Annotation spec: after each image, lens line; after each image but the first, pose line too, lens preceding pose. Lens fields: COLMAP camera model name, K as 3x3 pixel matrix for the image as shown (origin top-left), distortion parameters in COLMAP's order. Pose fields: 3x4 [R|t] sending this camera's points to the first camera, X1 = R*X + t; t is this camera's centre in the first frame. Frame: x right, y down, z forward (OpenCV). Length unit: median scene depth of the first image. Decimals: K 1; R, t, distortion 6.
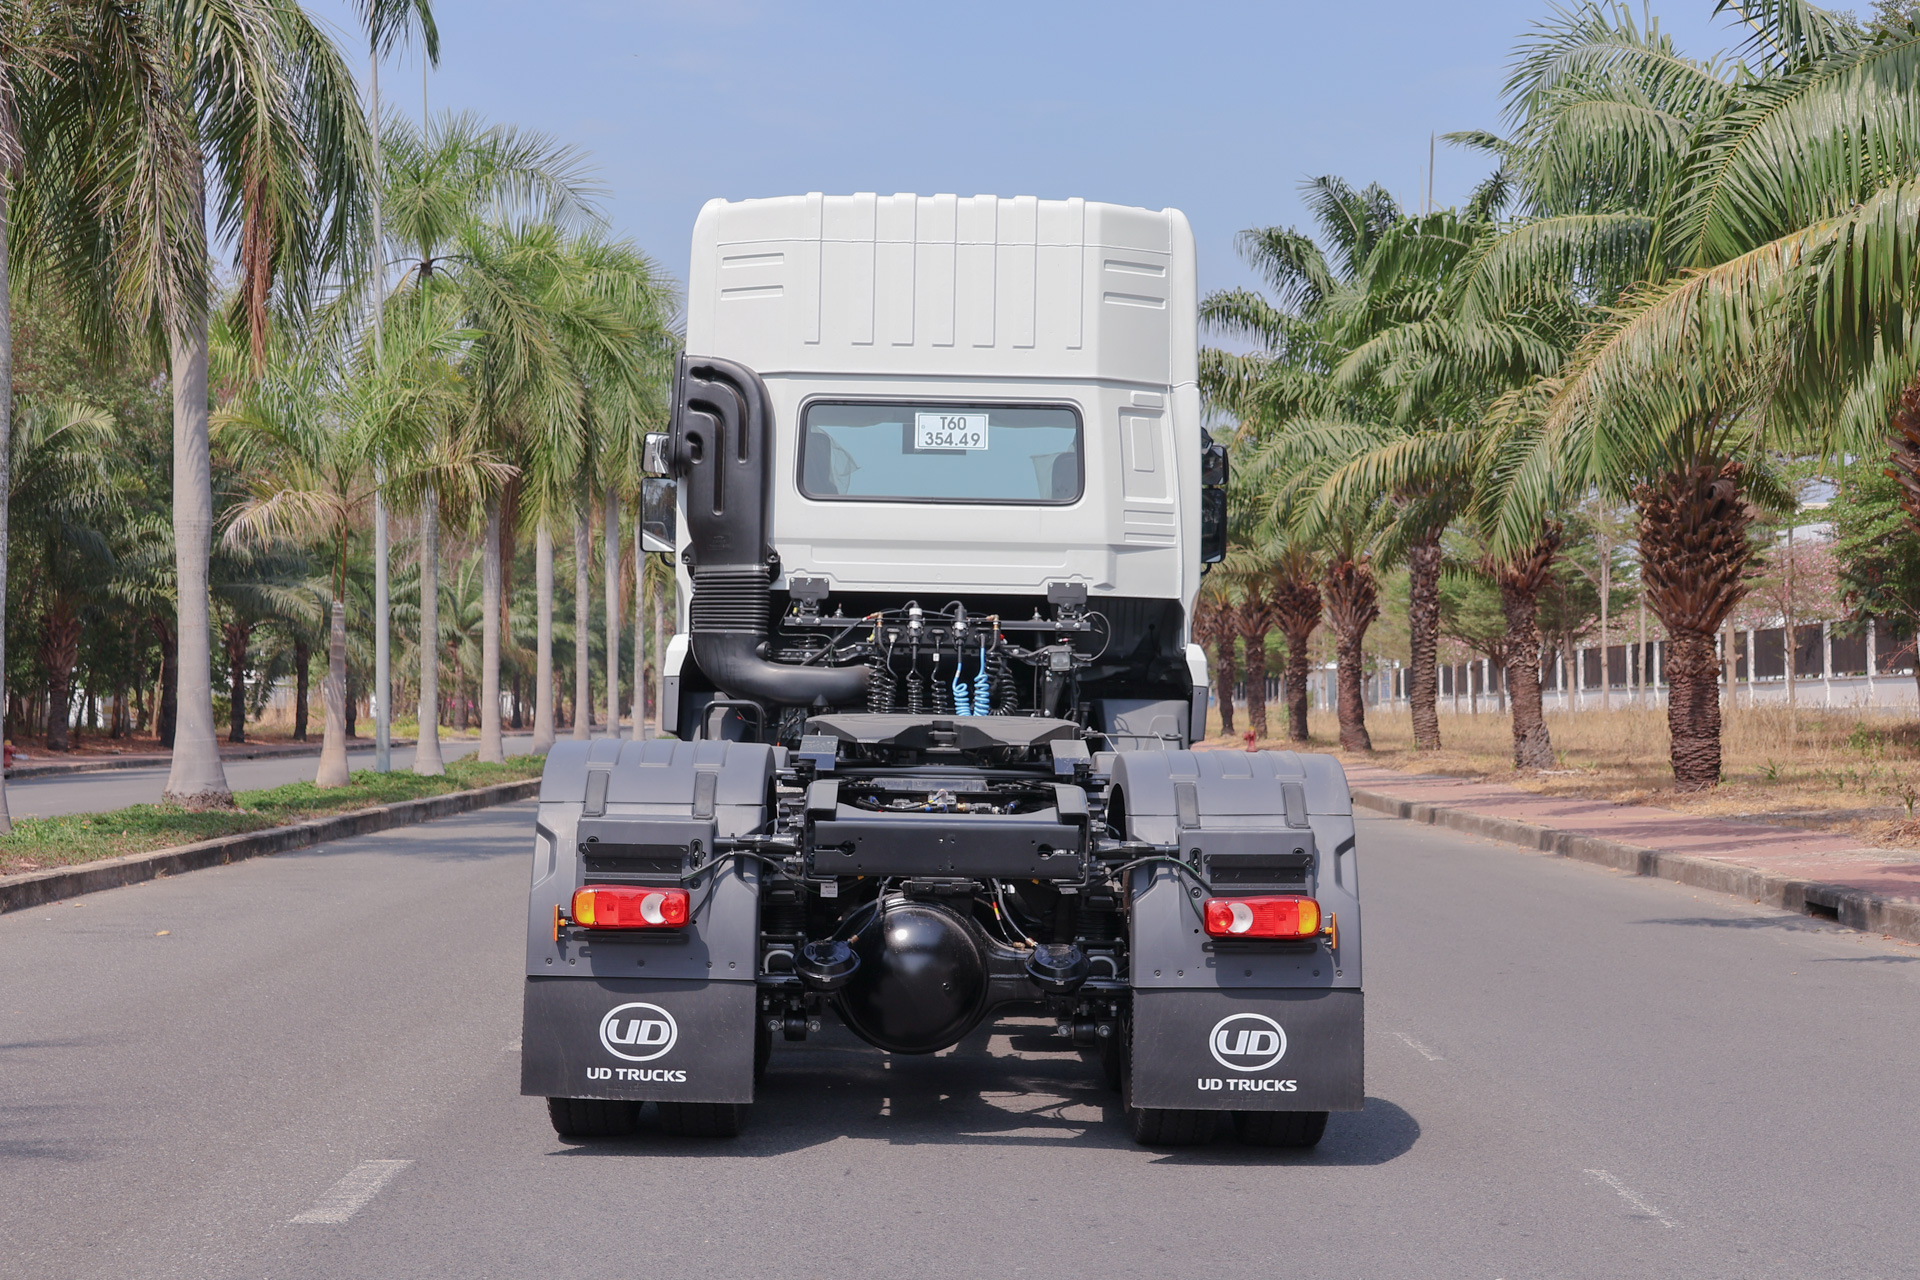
lens RADIAL K [[3150.8, 0, 963.2], [0, 3150.8, 664.7], [0, 0, 1]] dist [0.164852, 0.088811]
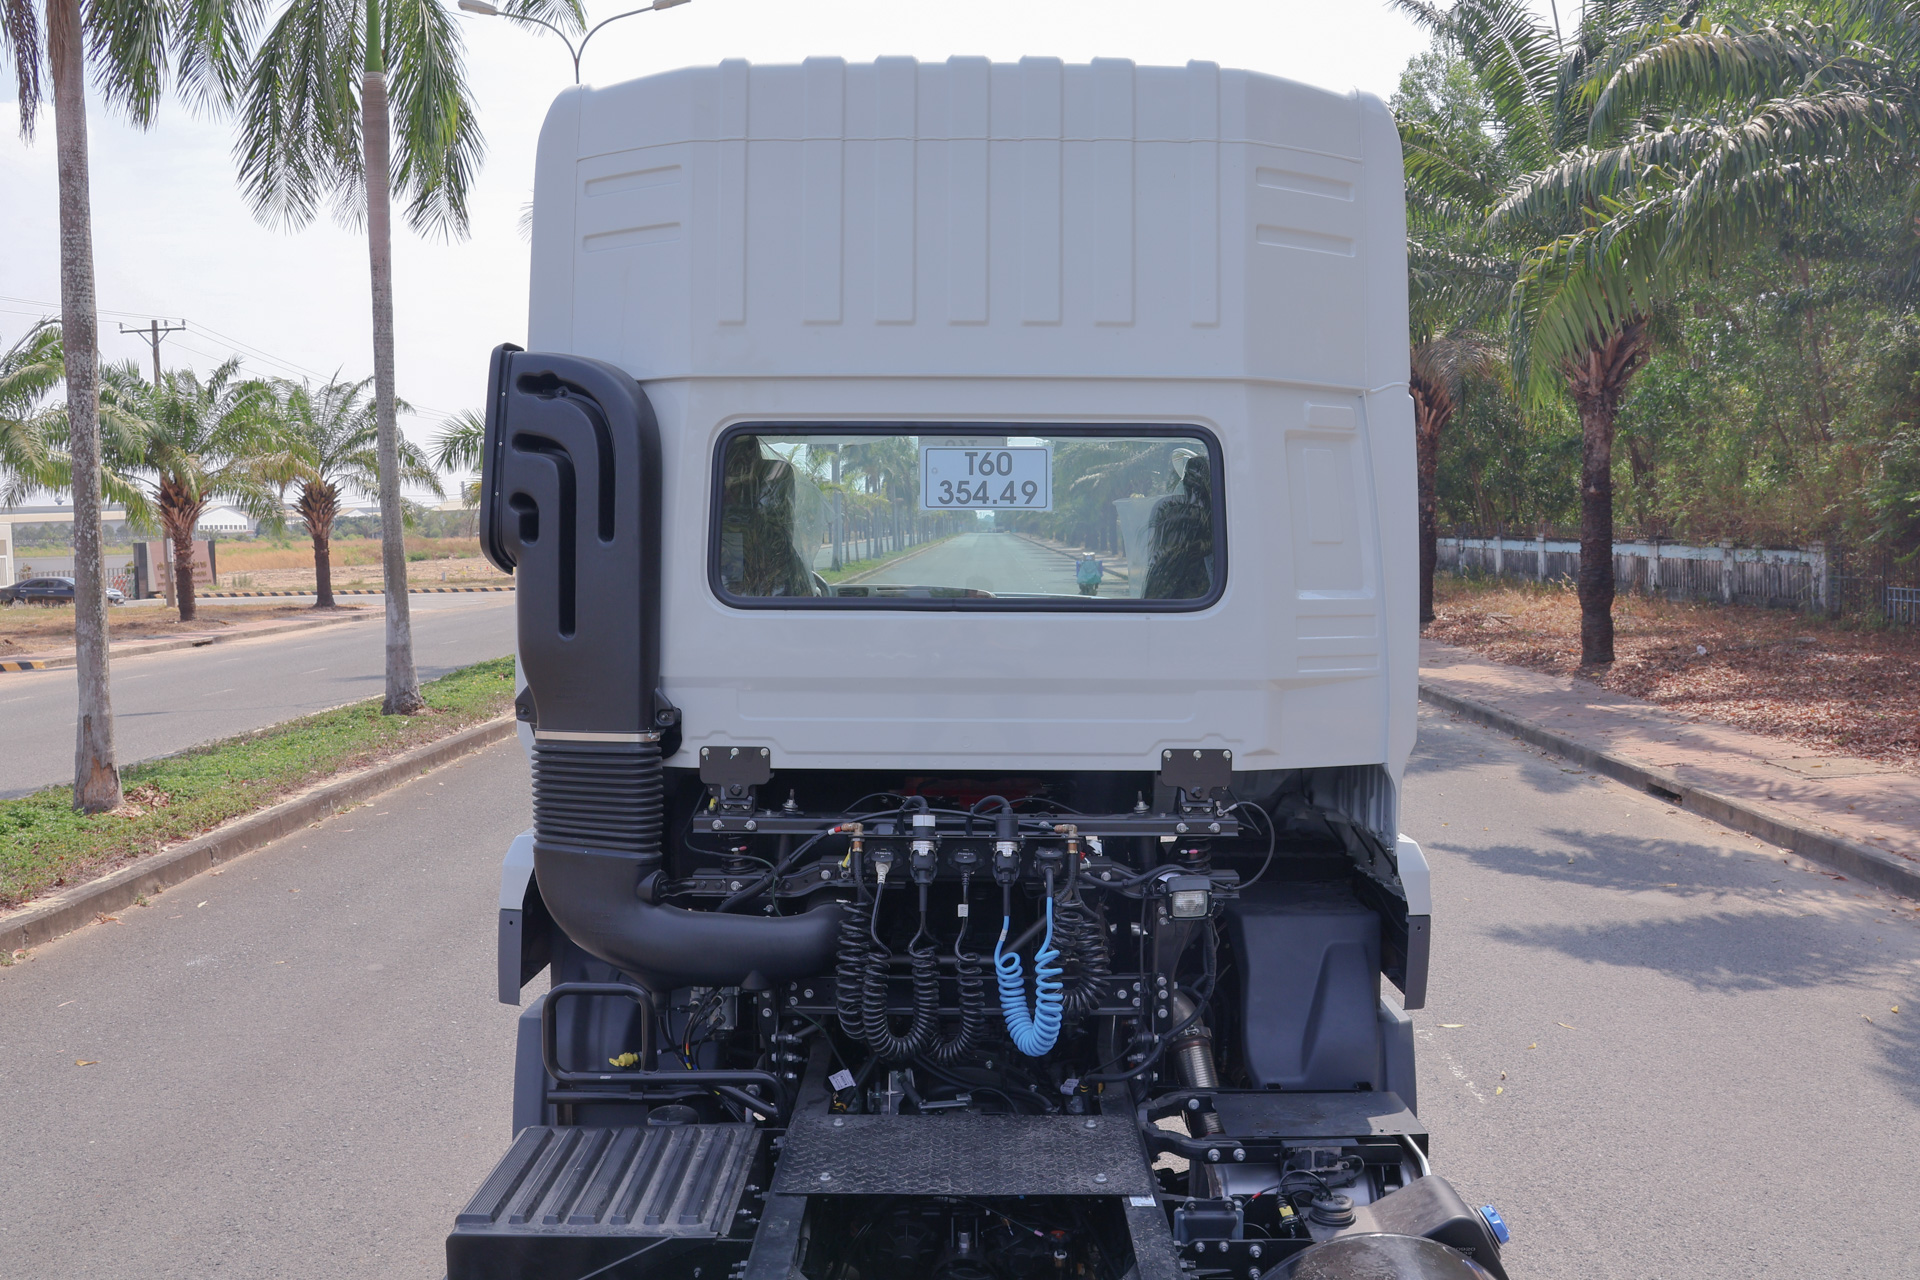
lens RADIAL K [[1535.3, 0, 962.6], [0, 1535.3, 645.9], [0, 0, 1]] dist [-0.140320, -0.000865]
pose [[0.999568, -0.013100, -0.026299, -0.001162], [0.015214, 0.996527, 0.081866, -0.067479], [0.025135, -0.082231, 0.996296, 0.737891]]
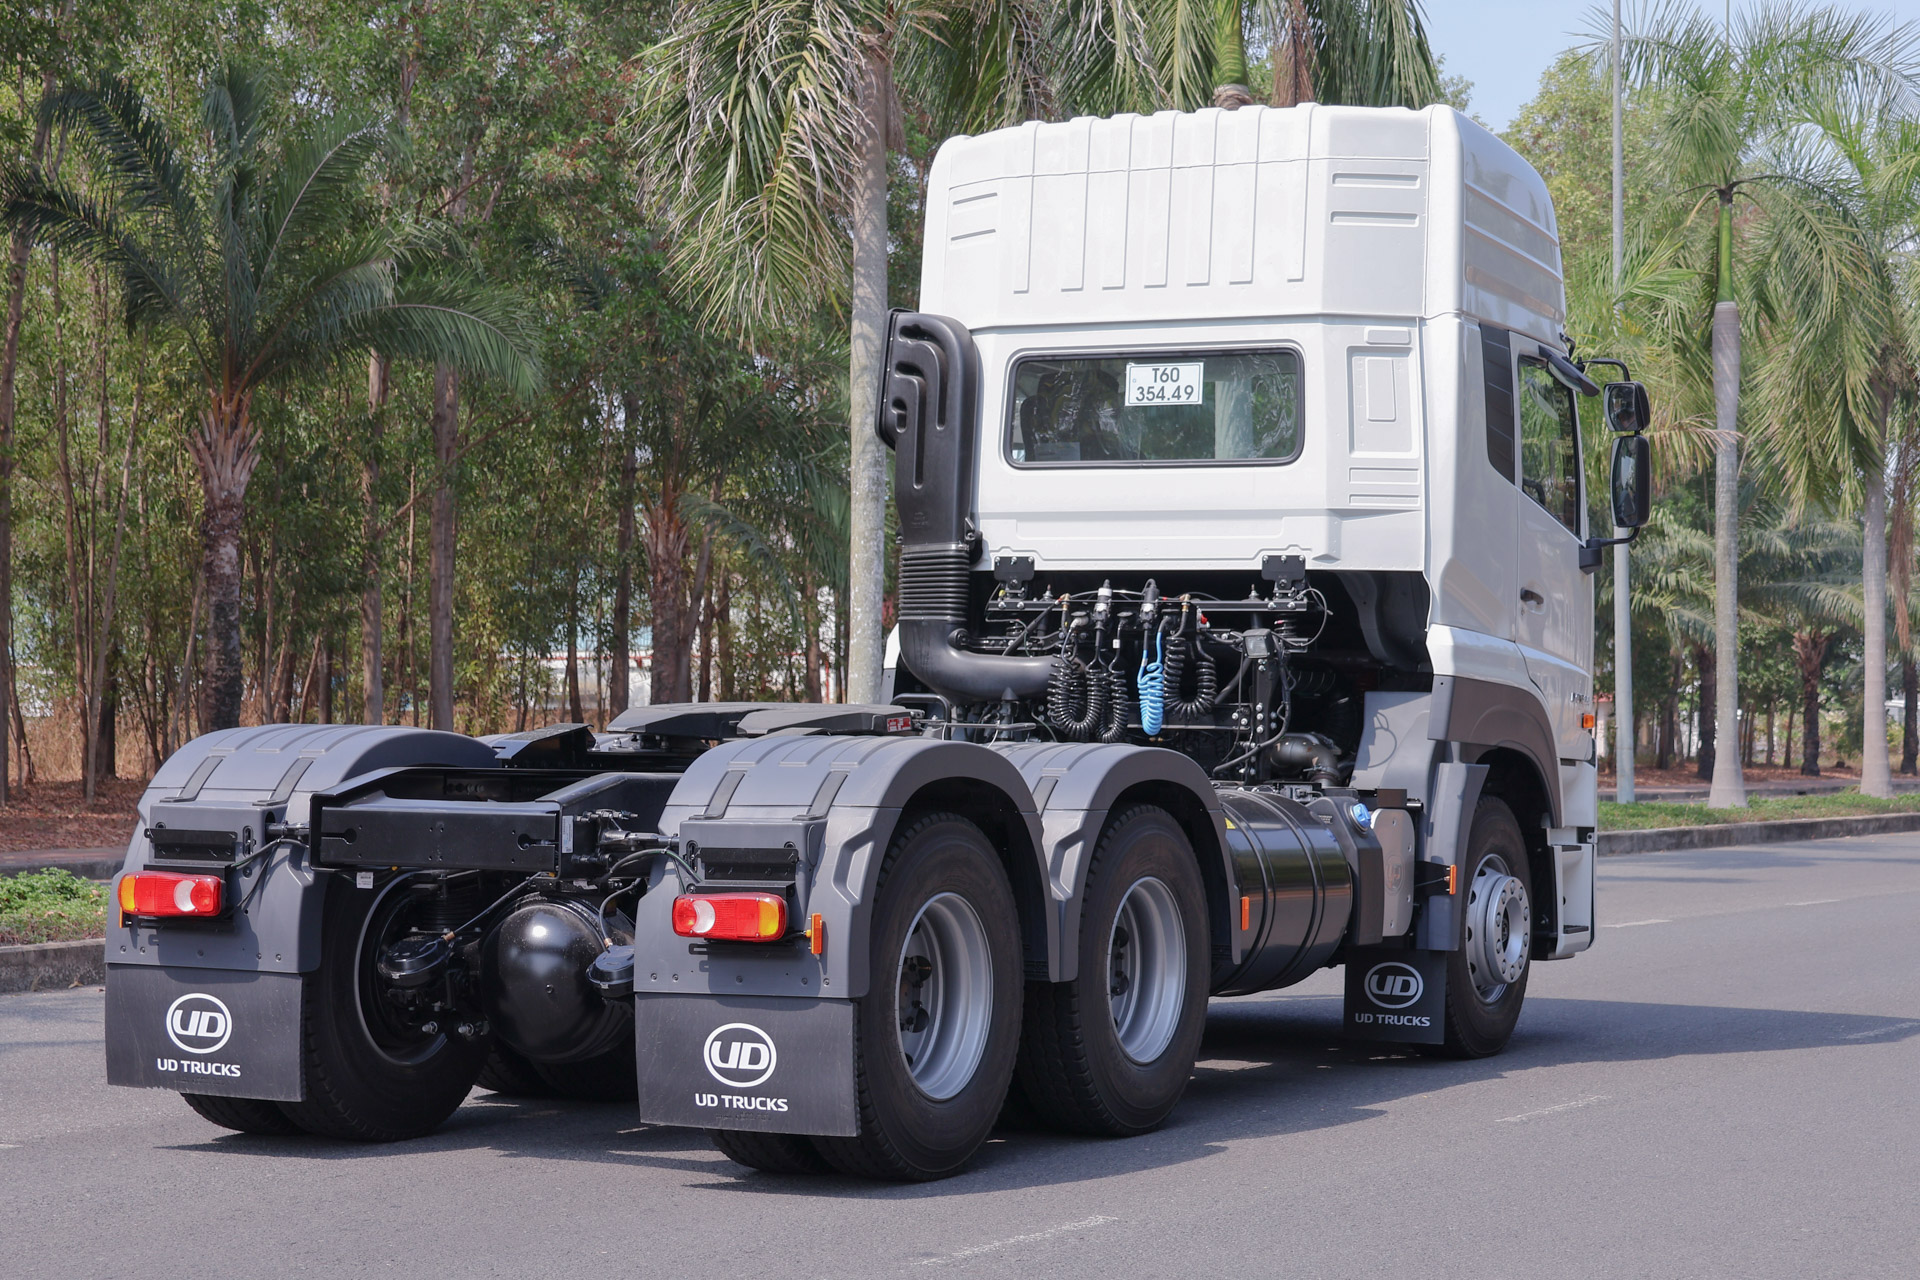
lens RADIAL K [[3894.5, 0, 956.1], [0, 3894.5, 640.1], [0, 0, 1]] dist [0.262131, 0.052140]
pose [[0.882051, -0.011380, -0.471017, 0.456351], [0.006015, 0.999899, -0.012894, 0.010170], [0.471116, 0.008540, 0.882030, 0.025501]]
